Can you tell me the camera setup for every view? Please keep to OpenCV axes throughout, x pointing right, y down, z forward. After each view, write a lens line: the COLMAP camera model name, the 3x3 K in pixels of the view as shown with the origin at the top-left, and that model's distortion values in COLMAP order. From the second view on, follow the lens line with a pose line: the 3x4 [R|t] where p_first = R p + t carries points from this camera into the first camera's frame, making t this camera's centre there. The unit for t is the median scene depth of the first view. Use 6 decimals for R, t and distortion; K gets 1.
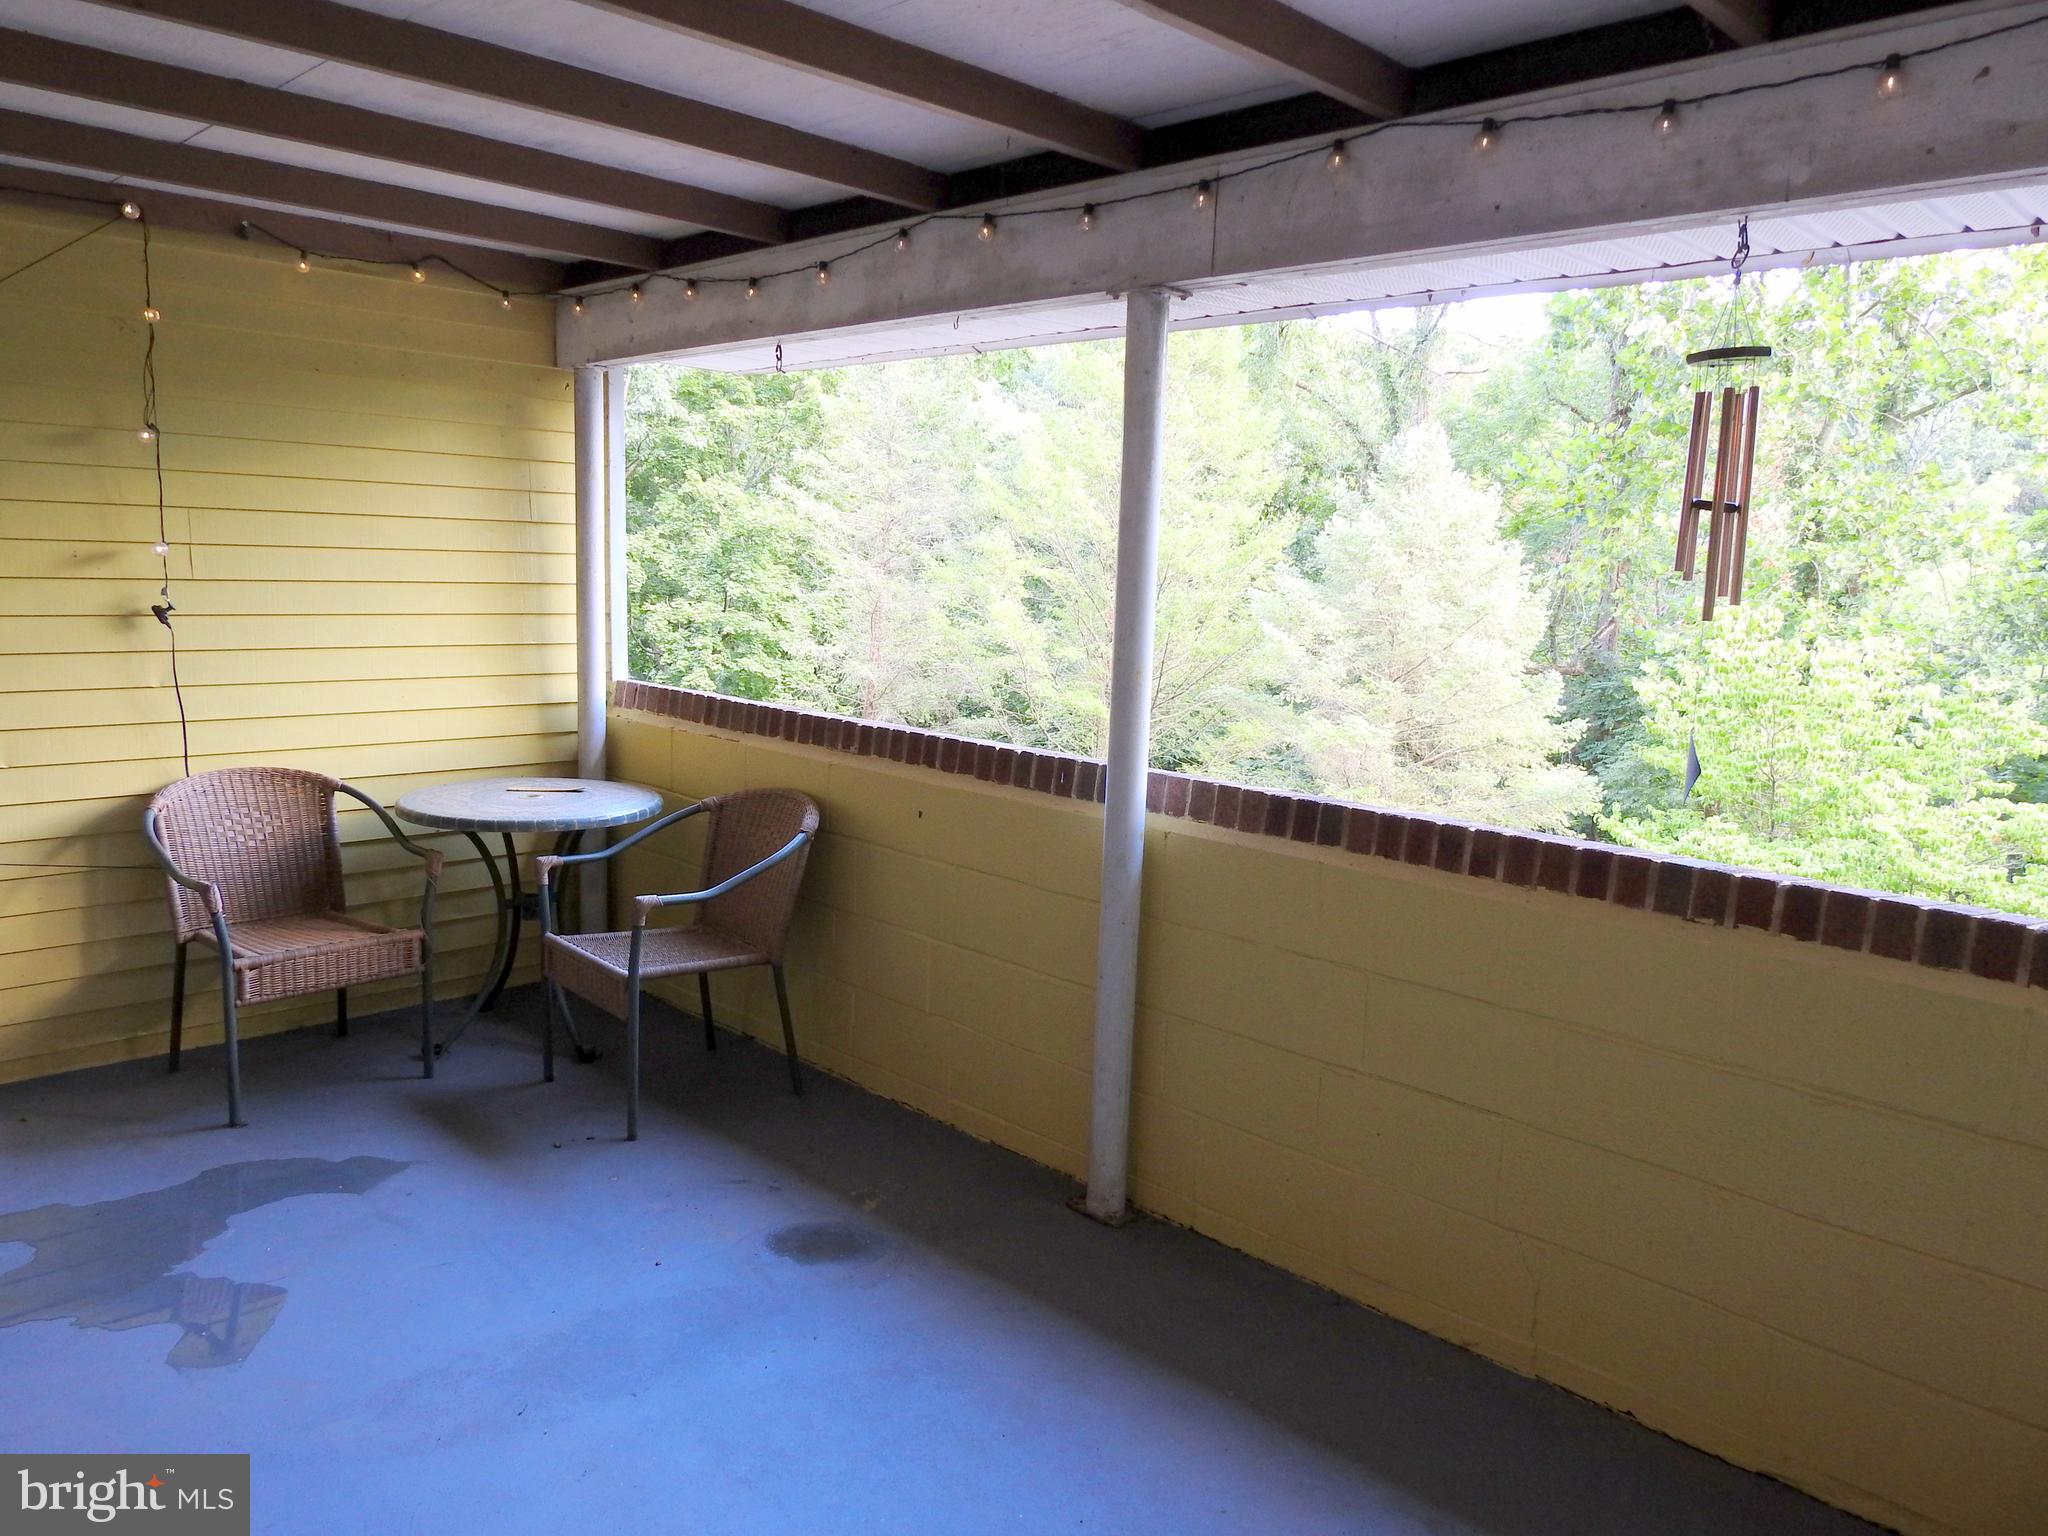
lens RADIAL K [[1482.1, 0, 1024.0], [0, 1482.1, 768.0], [0, 0, 1]] dist [0.008715, 0.004846]
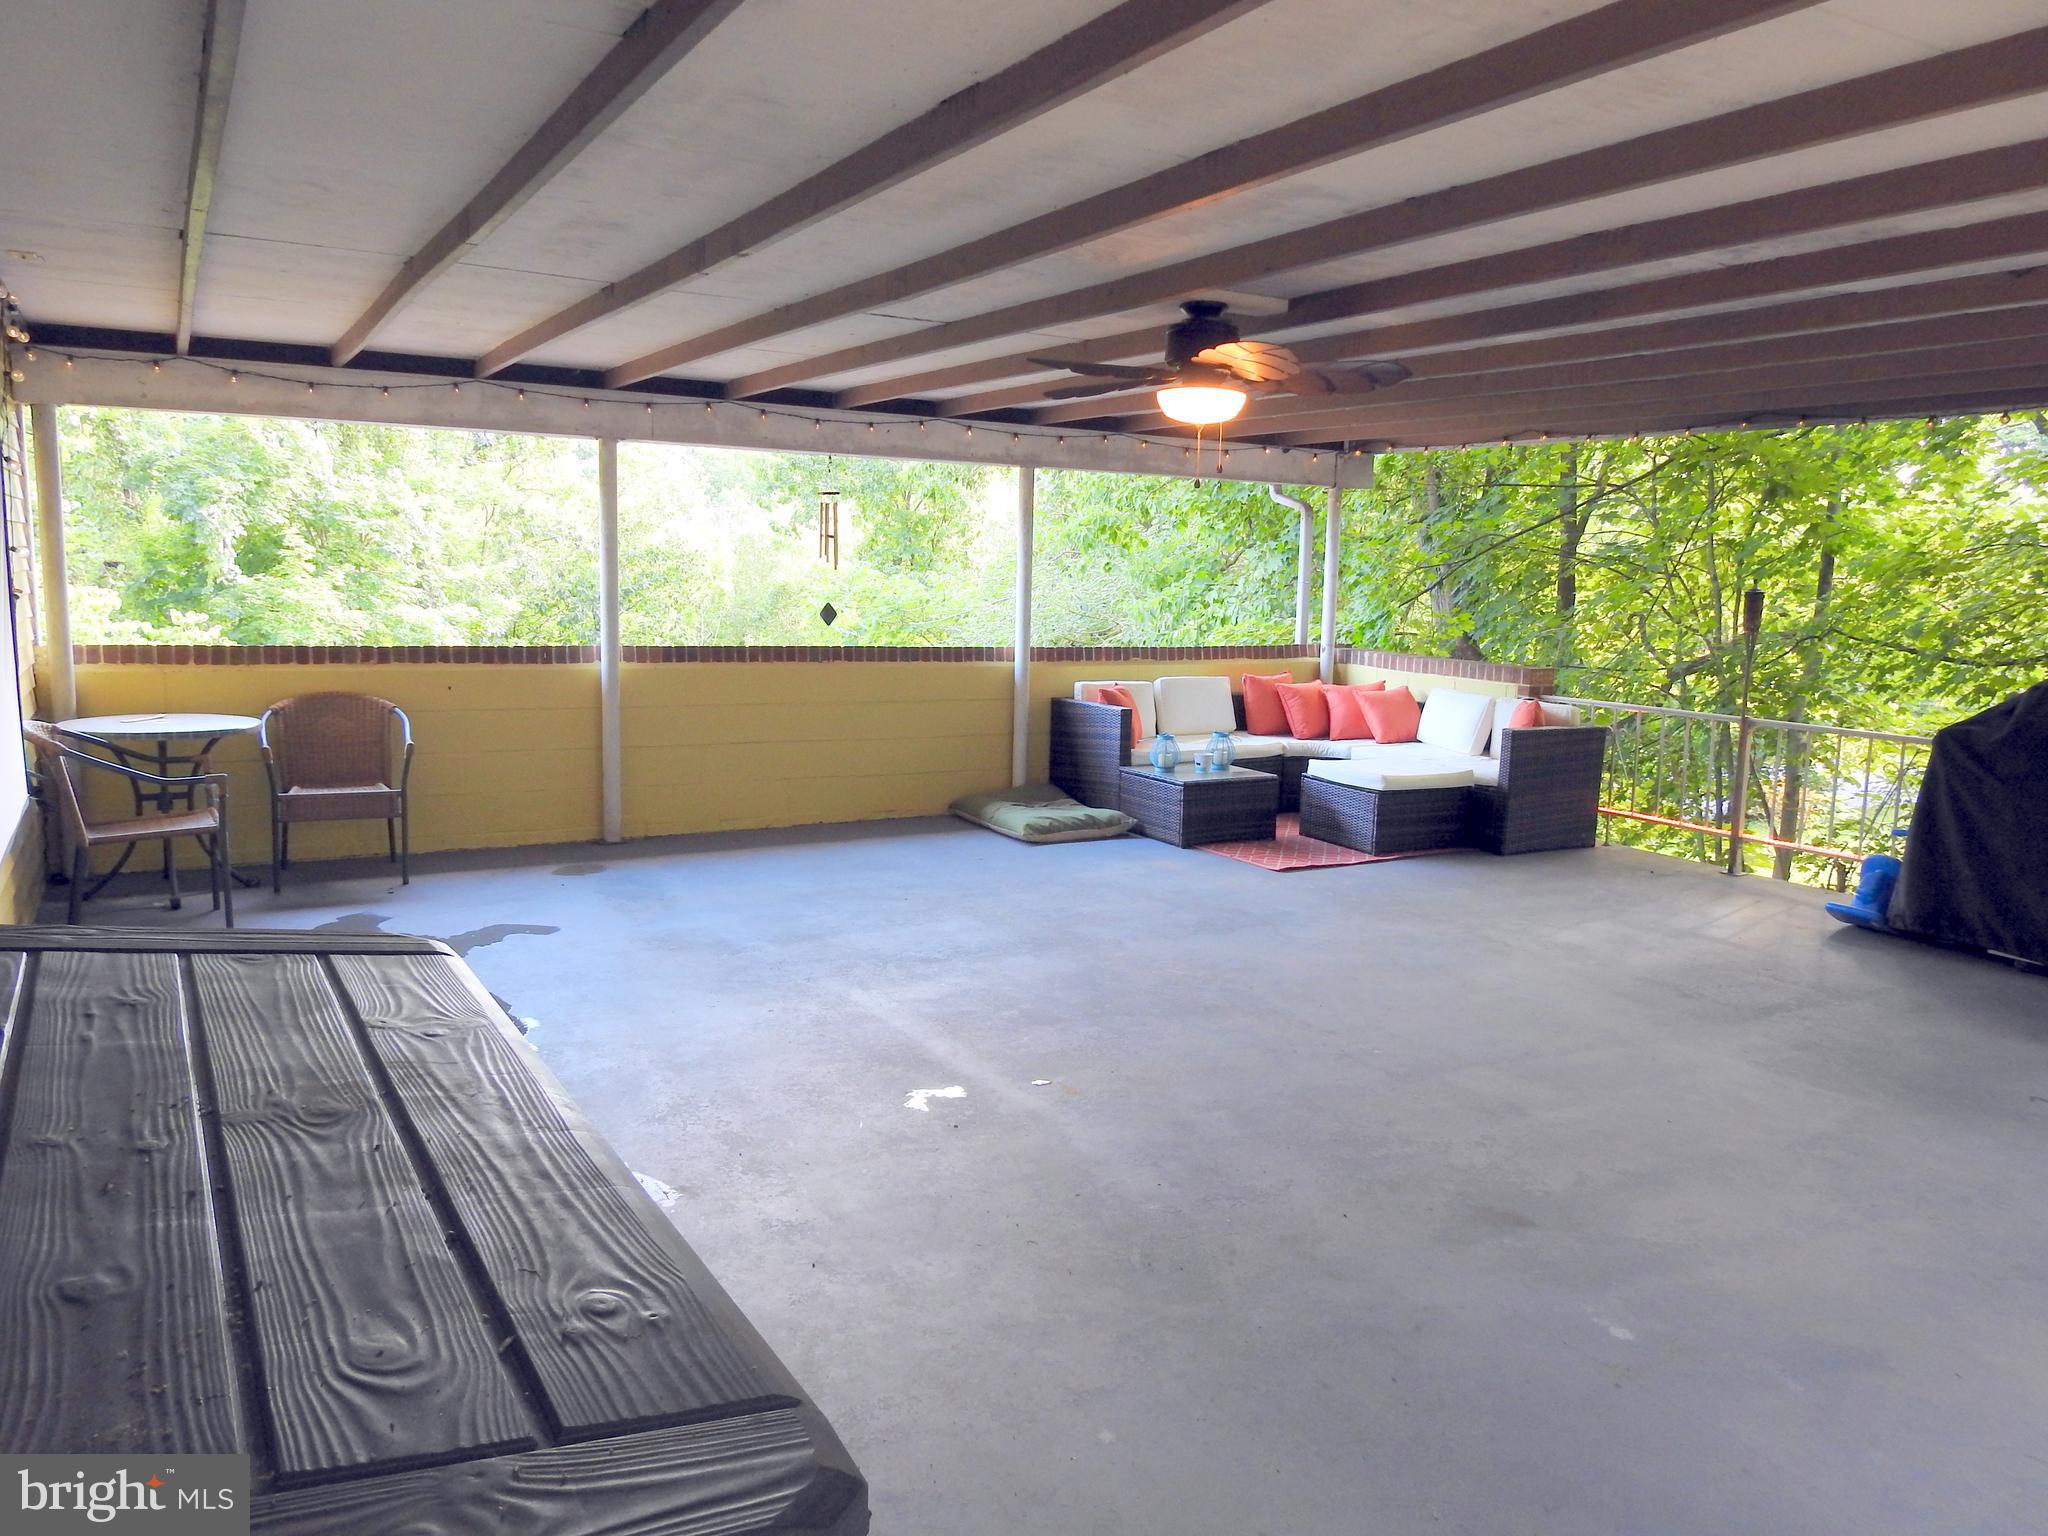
lens RADIAL K [[1509.2, 0, 1024.0], [0, 1509.2, 768.0], [0, 0, 1]] dist [0.000286, 0.001188]
pose [[0.246236, -0.153271, 0.957014, -1.637003], [0.122834, 0.984390, 0.126050, -0.019281], [-0.961395, 0.086516, 0.261219, -0.169253]]
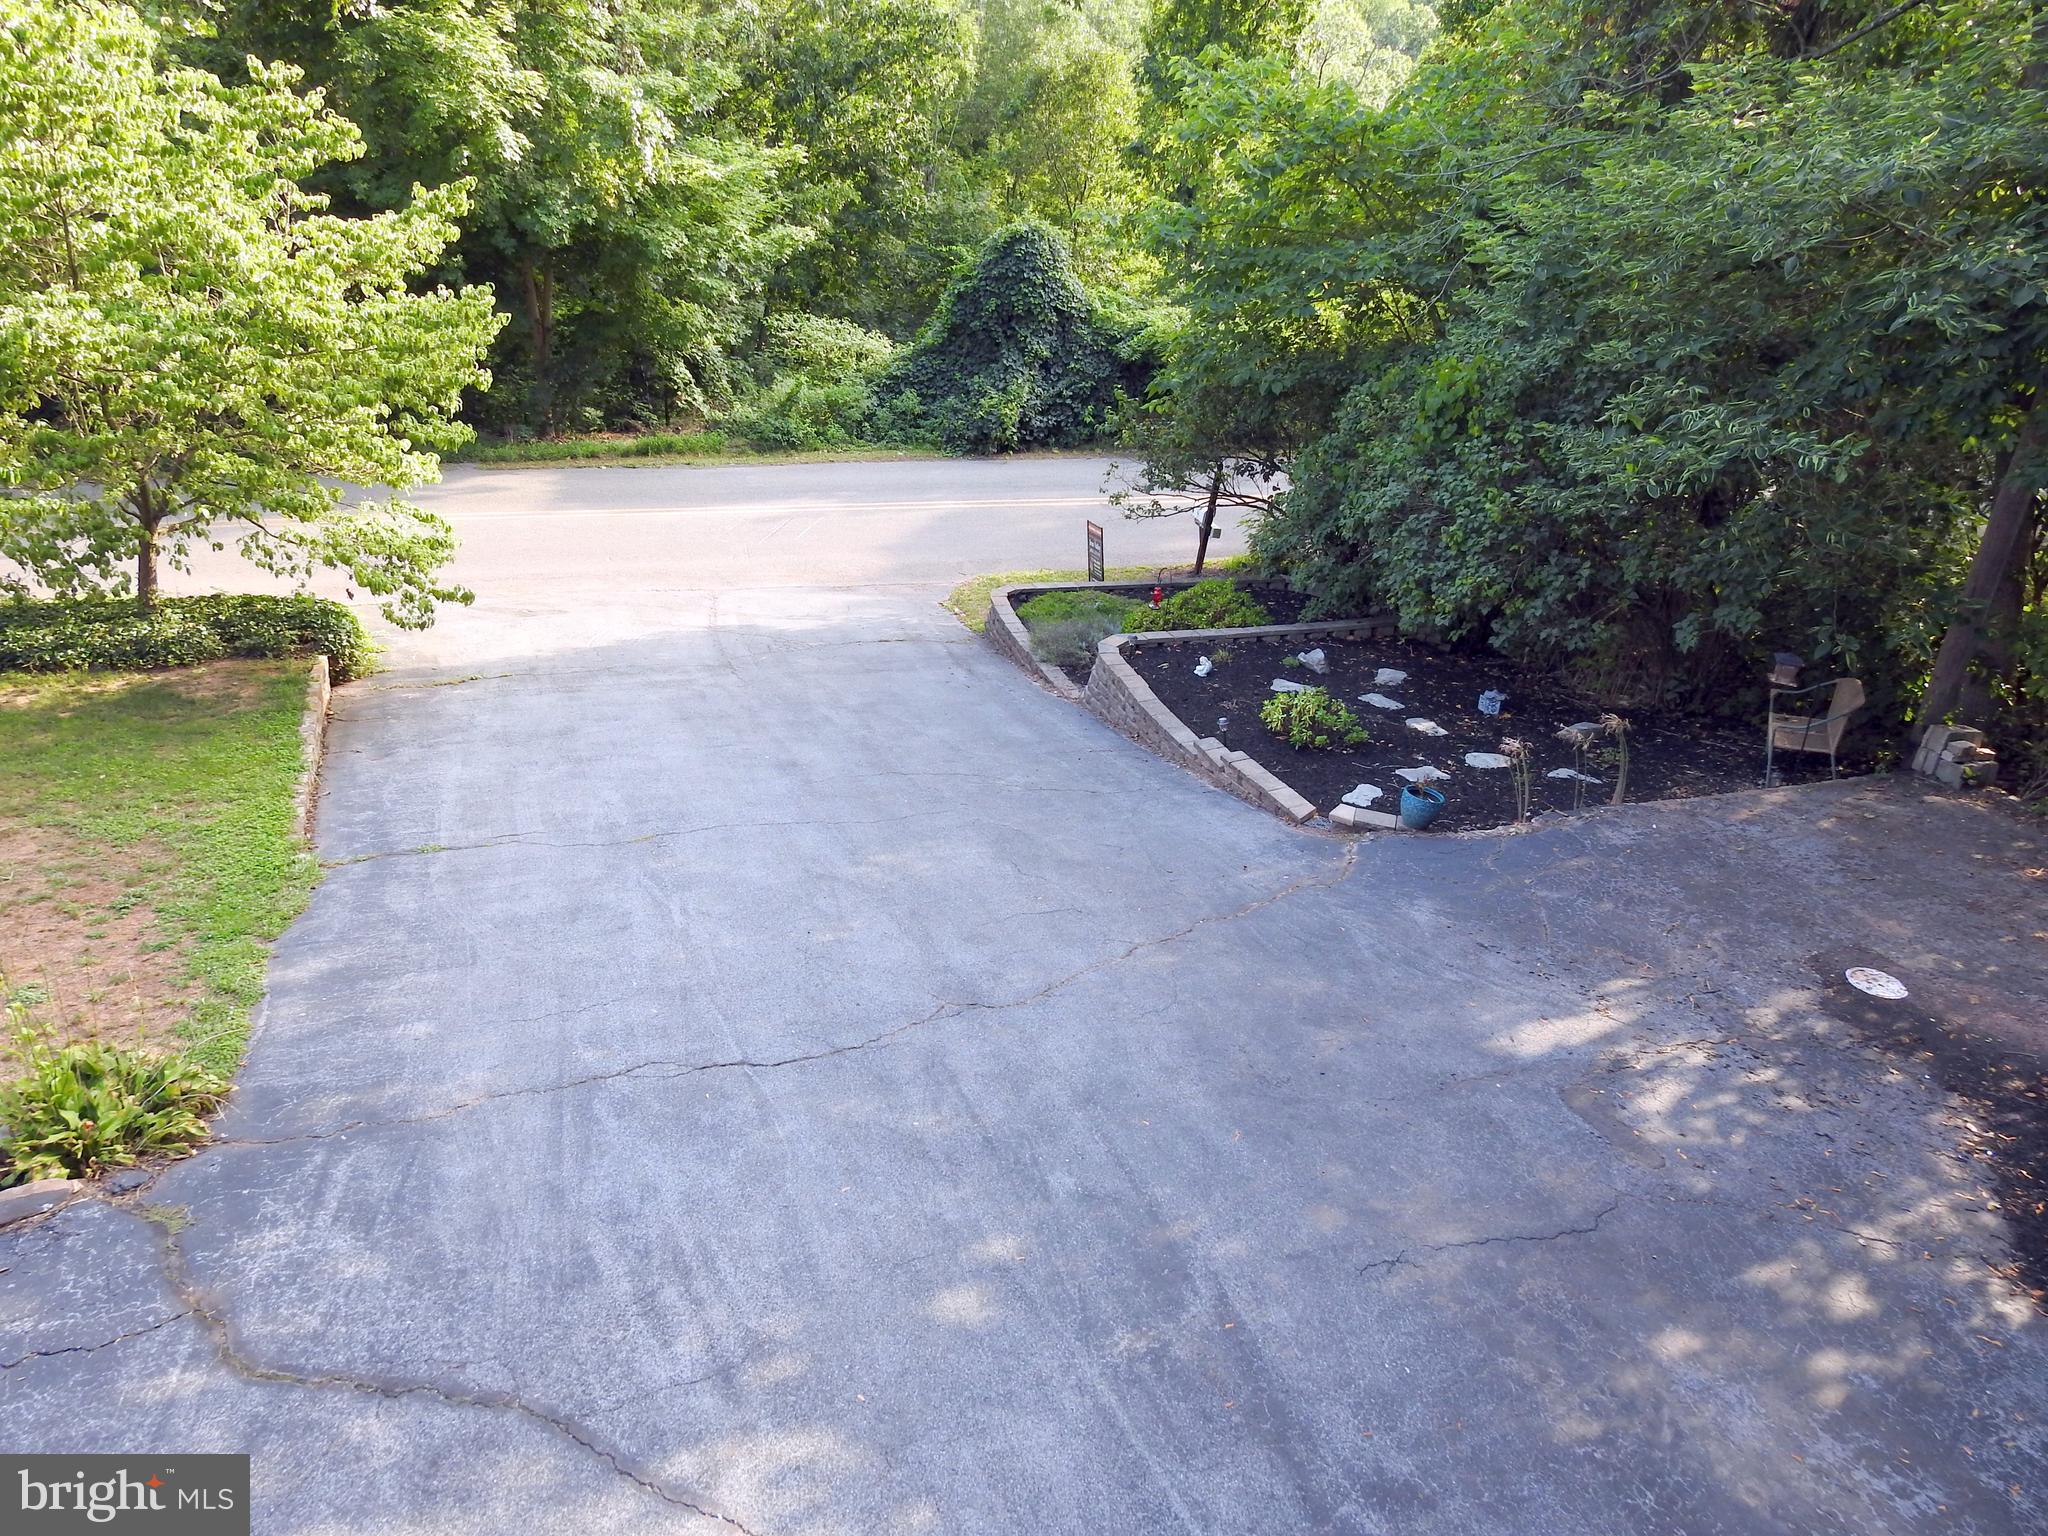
lens RADIAL K [[1509.2, 0, 1024.0], [0, 1509.2, 768.0], [0, 0, 1]] dist [0.000286, 0.001188]
pose [[0.372662, -0.399642, 0.837502, -1.415416], [0.050508, 0.909910, 0.411720, -0.032931], [-0.926592, -0.111132, 0.359273, -0.001764]]
